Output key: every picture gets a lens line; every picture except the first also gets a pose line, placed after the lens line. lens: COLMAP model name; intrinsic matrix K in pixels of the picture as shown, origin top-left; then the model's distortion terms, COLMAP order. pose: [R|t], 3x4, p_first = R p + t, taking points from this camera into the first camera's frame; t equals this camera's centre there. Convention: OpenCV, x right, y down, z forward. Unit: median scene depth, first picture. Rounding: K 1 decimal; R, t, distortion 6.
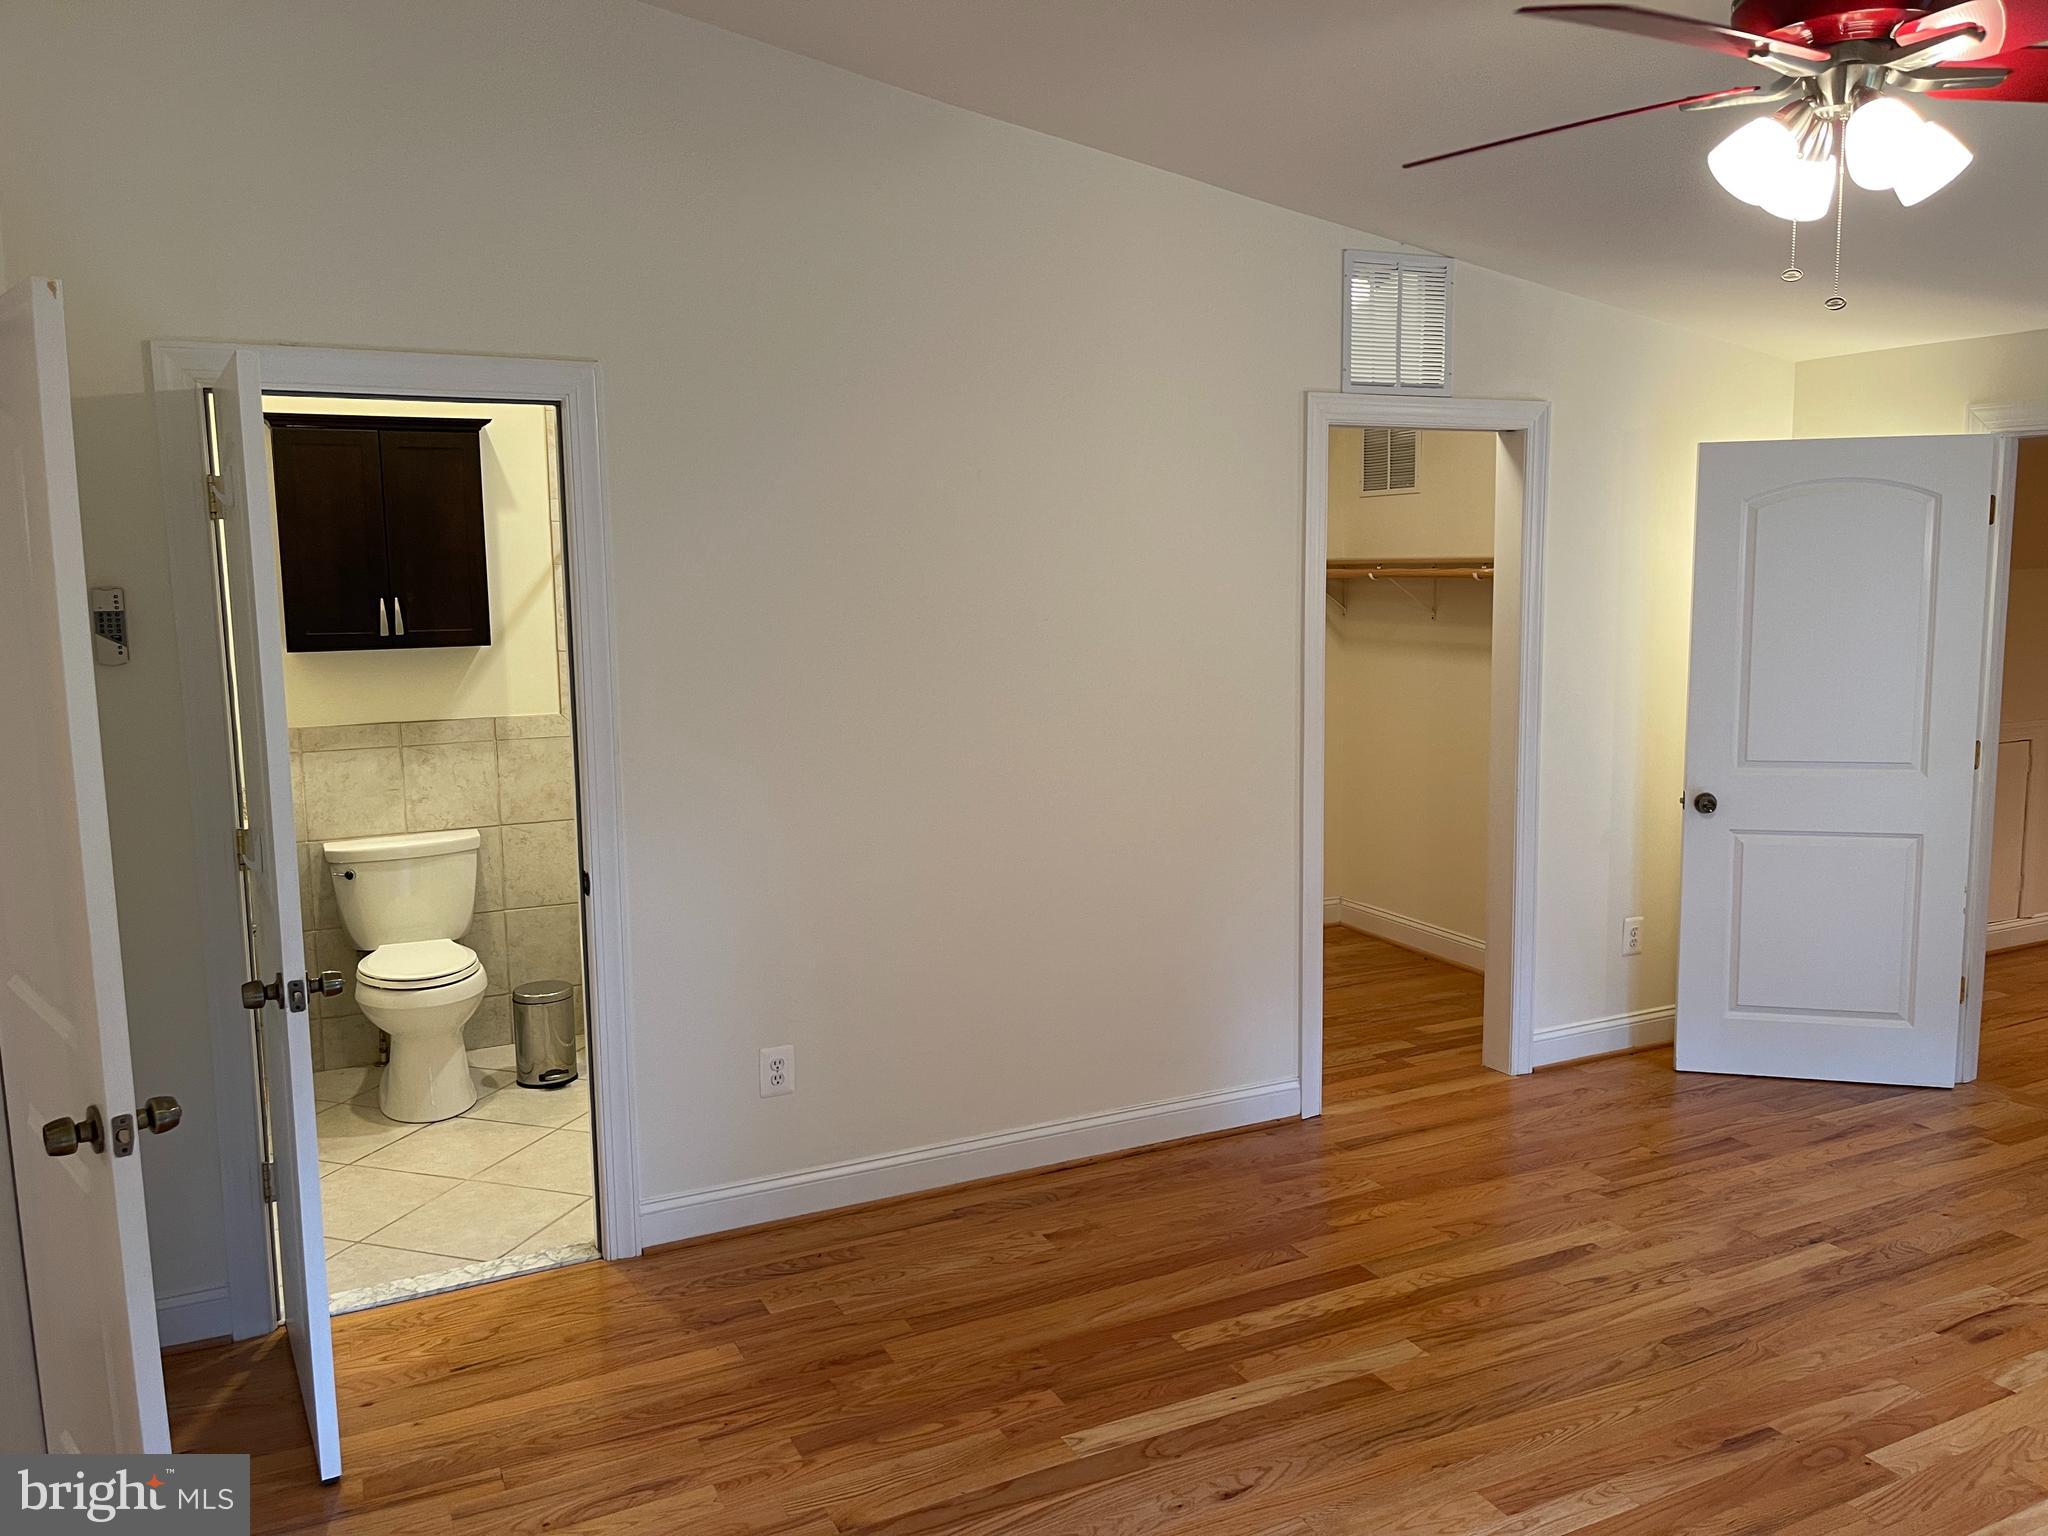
lens RADIAL K [[1545.1, 0, 1041.5], [0, 1545.1, 758.1], [0, 0, 1]] dist [0.072650, -0.095313]
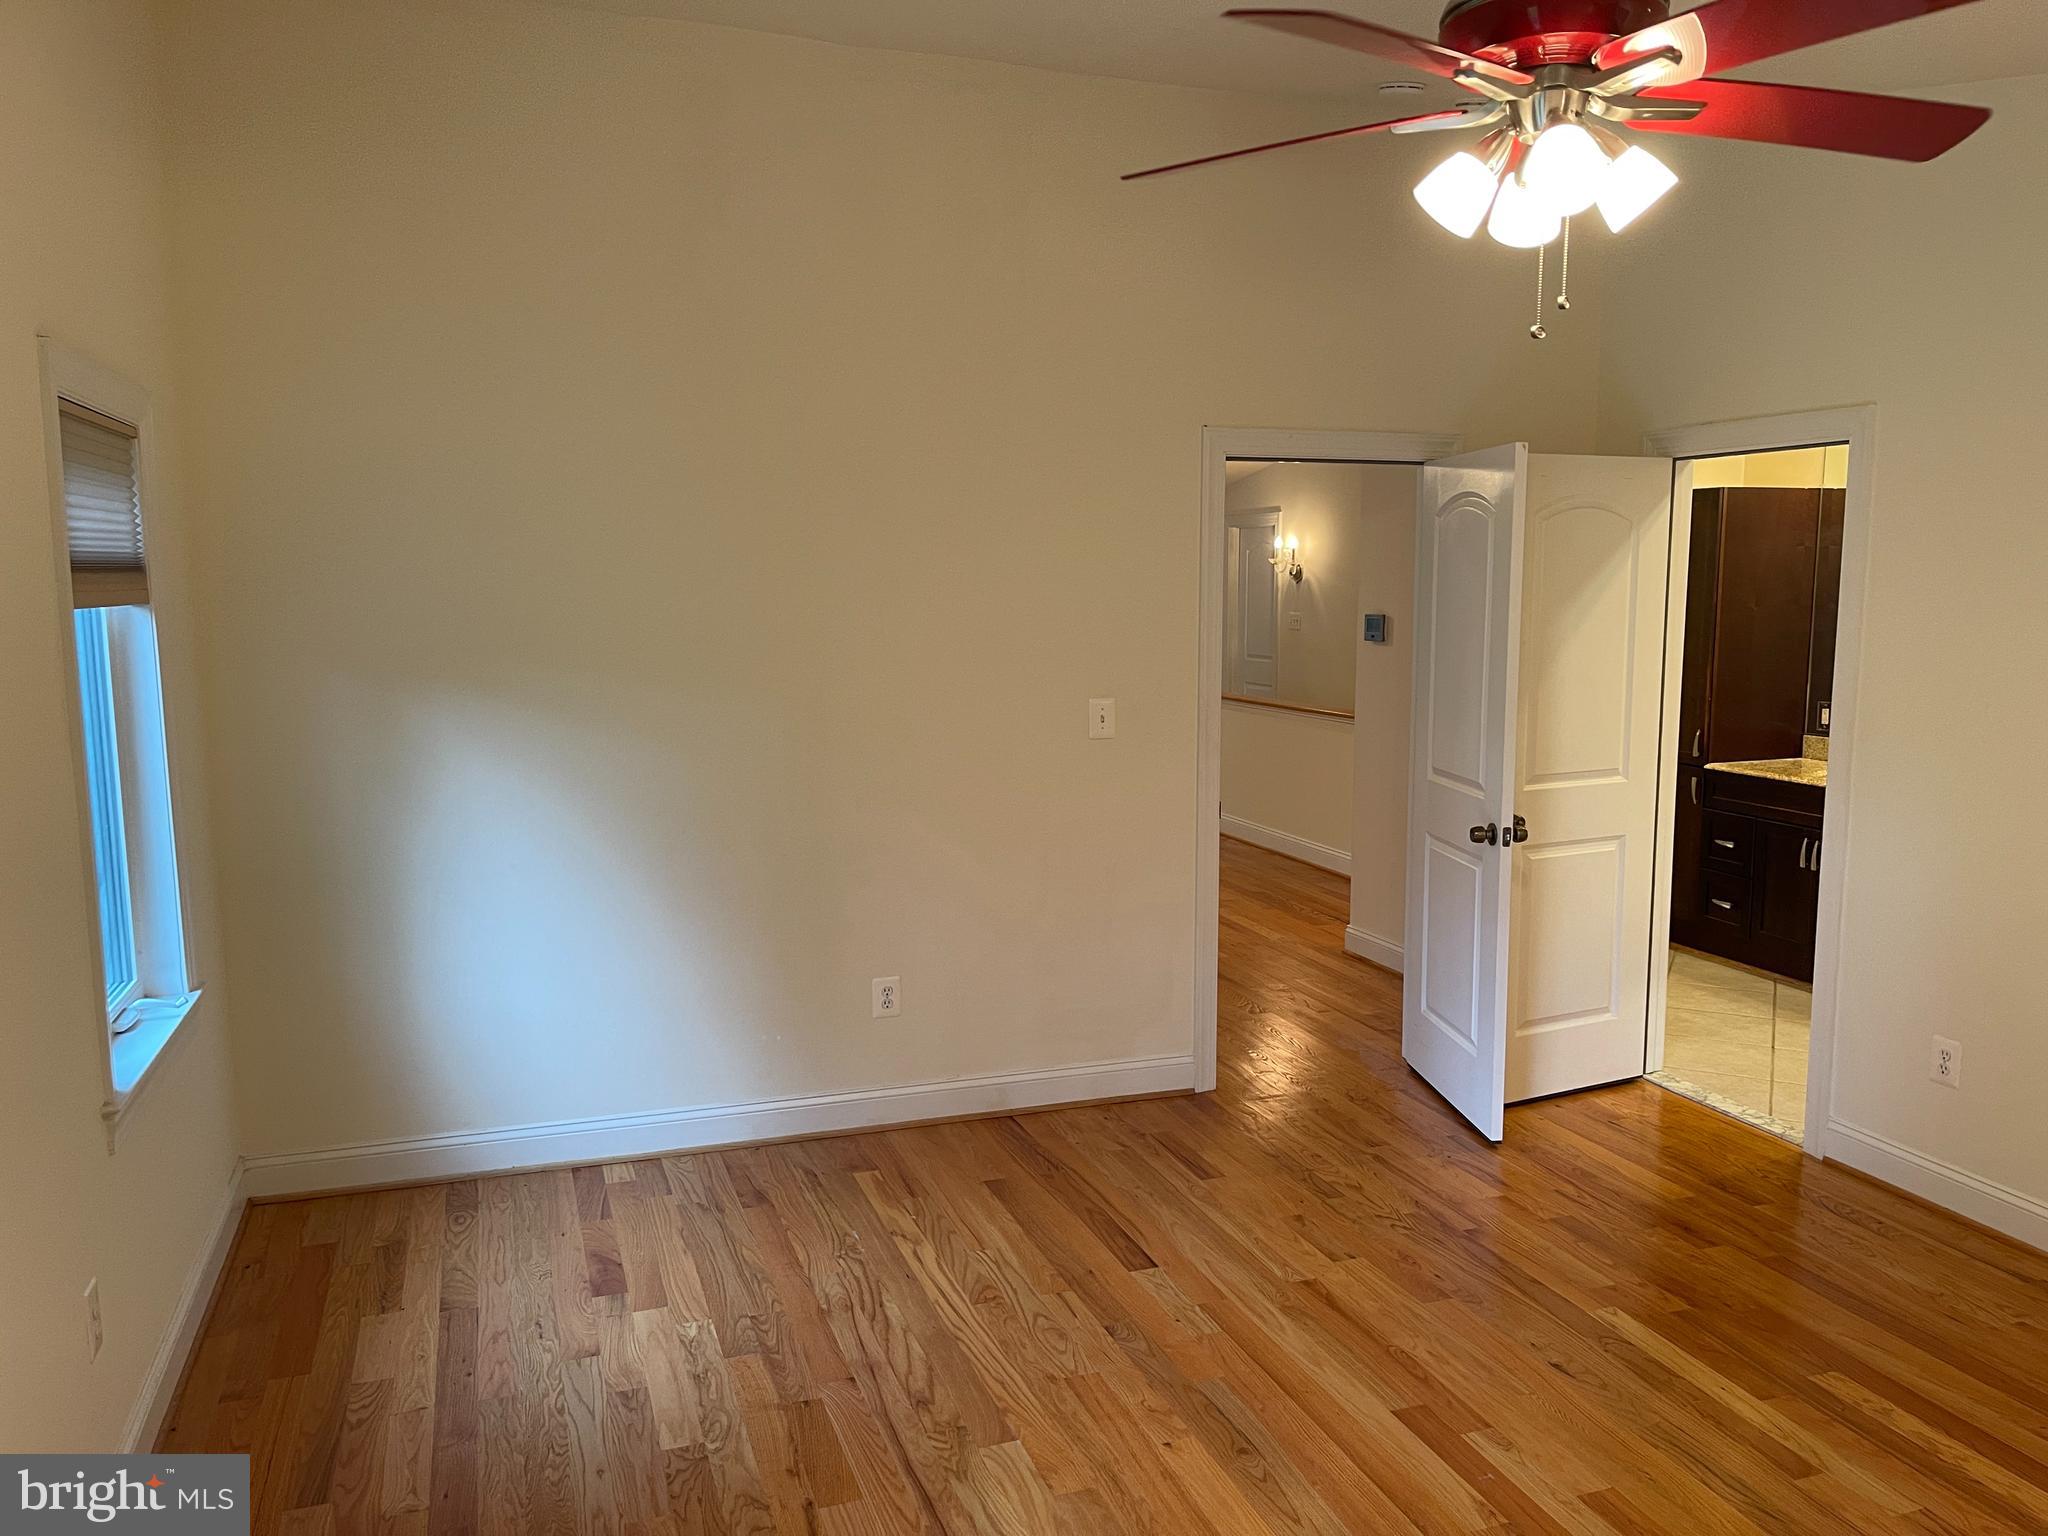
lens RADIAL K [[1545.1, 0, 1027.0], [0, 1545.1, 768.9], [0, 0, 1]] dist [0.072650, -0.095313]
pose [[-0.128244, 0.132683, -0.982827, 0.993023], [-0.121080, 0.981502, 0.148303, -0.078716], [0.984324, 0.138020, -0.109807, 0.521272]]
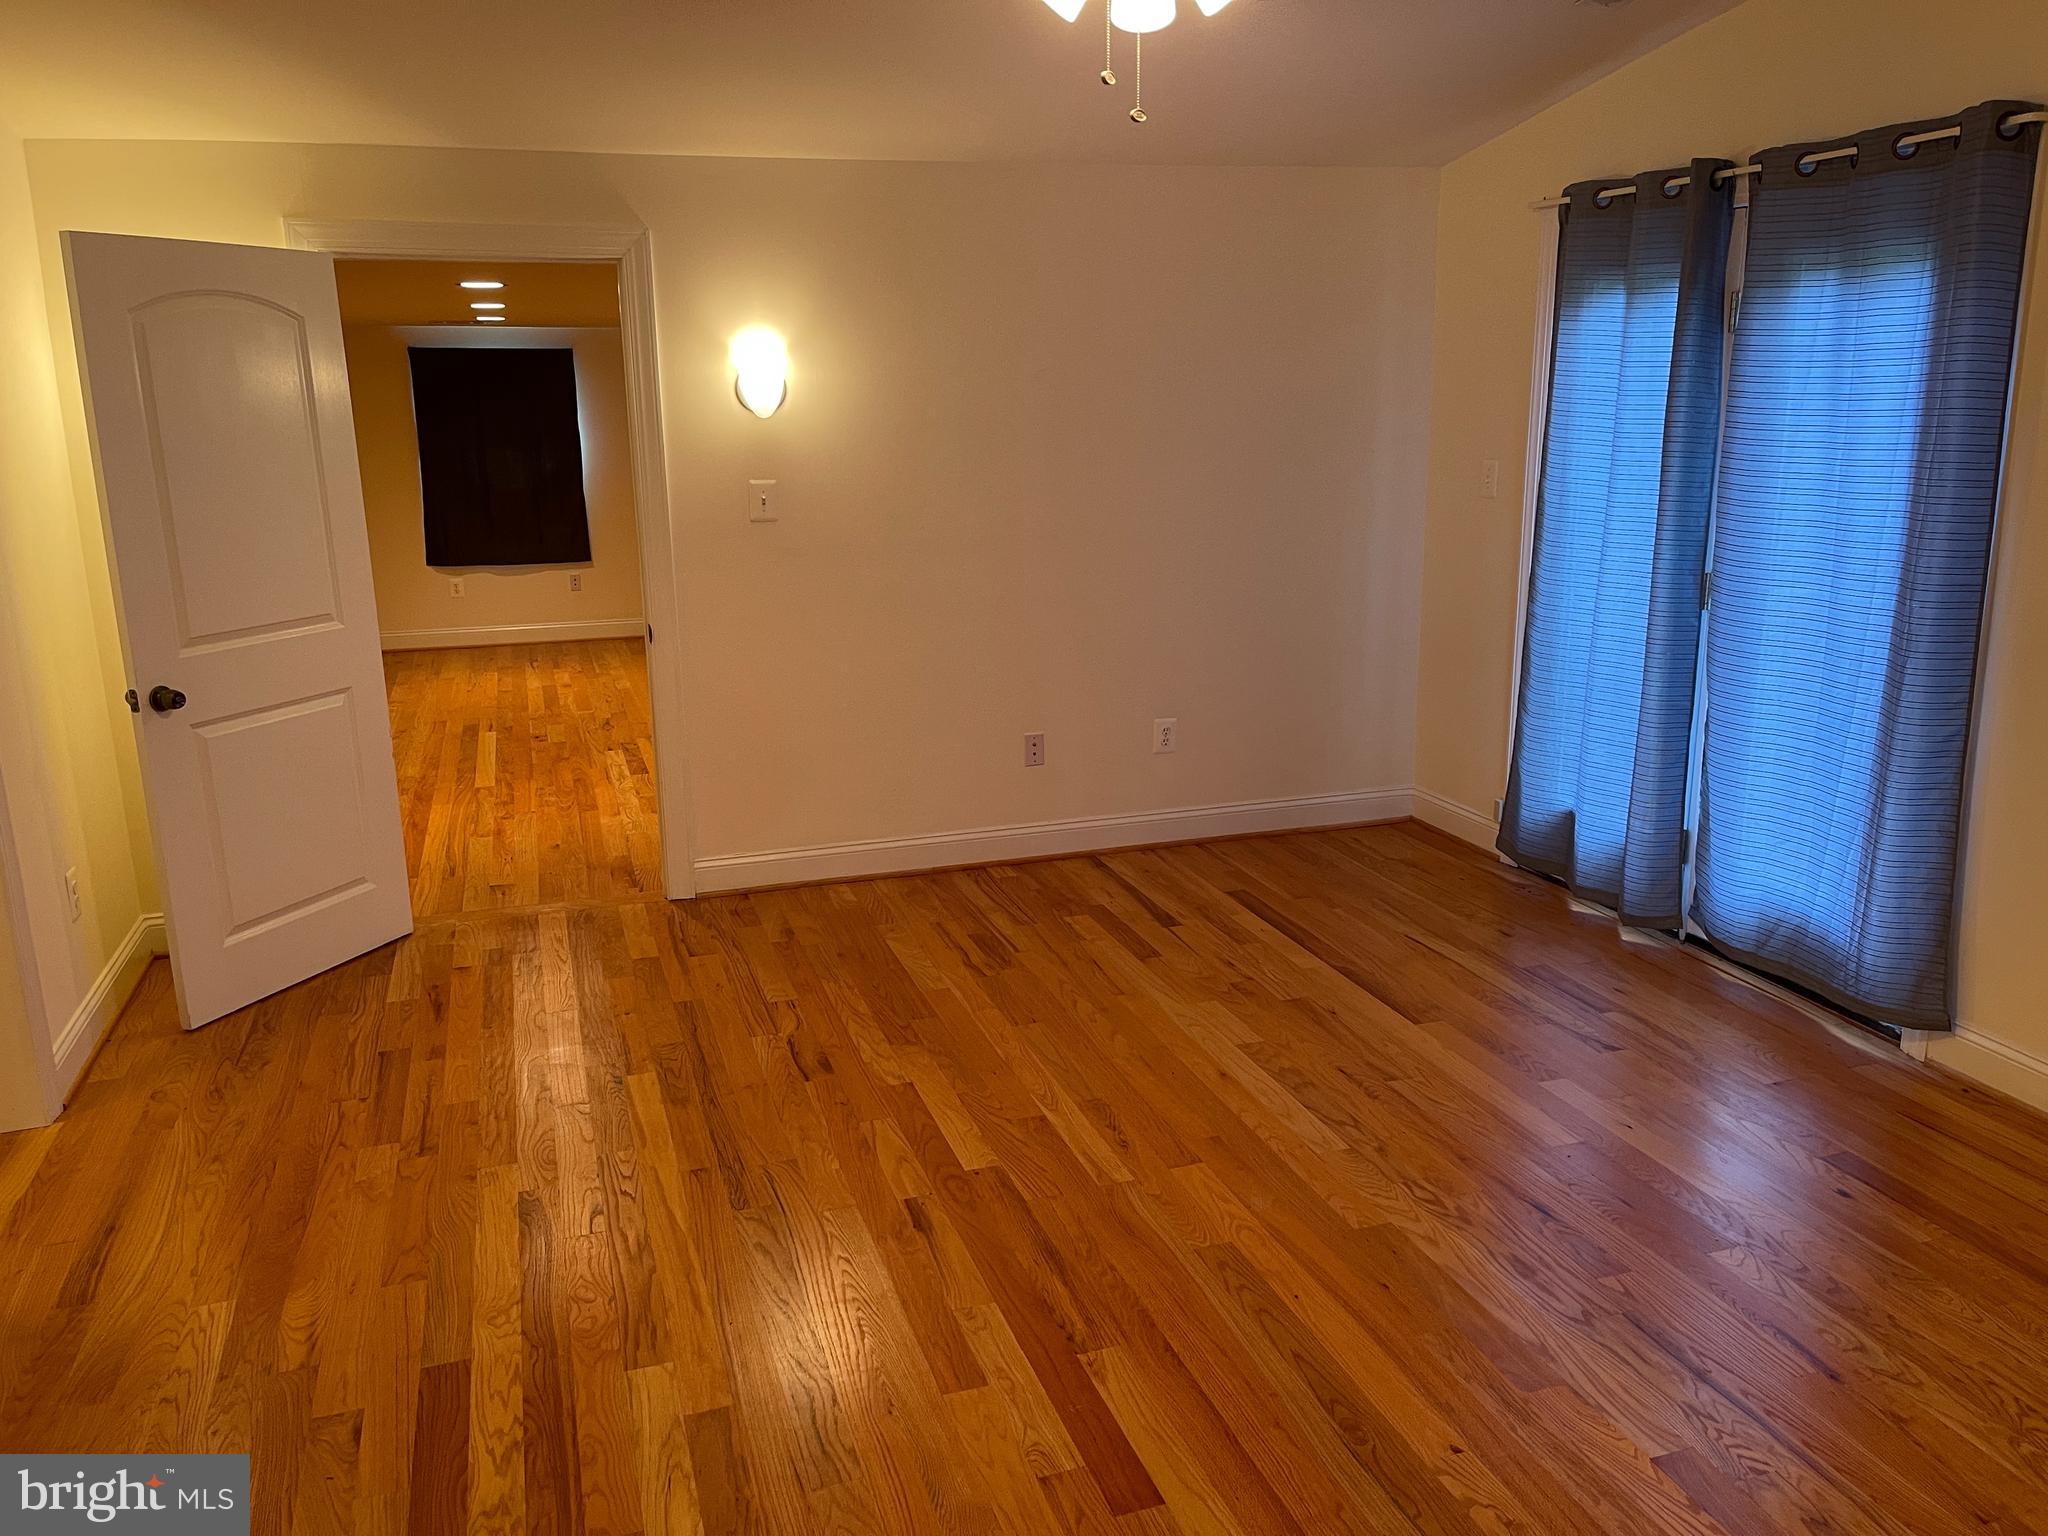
lens RADIAL K [[1545.1, 0, 1035.1], [0, 1545.1, 774.3], [0, 0, 1]] dist [0.072650, -0.095313]
pose [[0.144217, -0.232035, 0.961957, -0.397145], [0.140115, 0.967113, 0.212272, -0.055598], [-0.979576, 0.104171, 0.171986, 0.584569]]
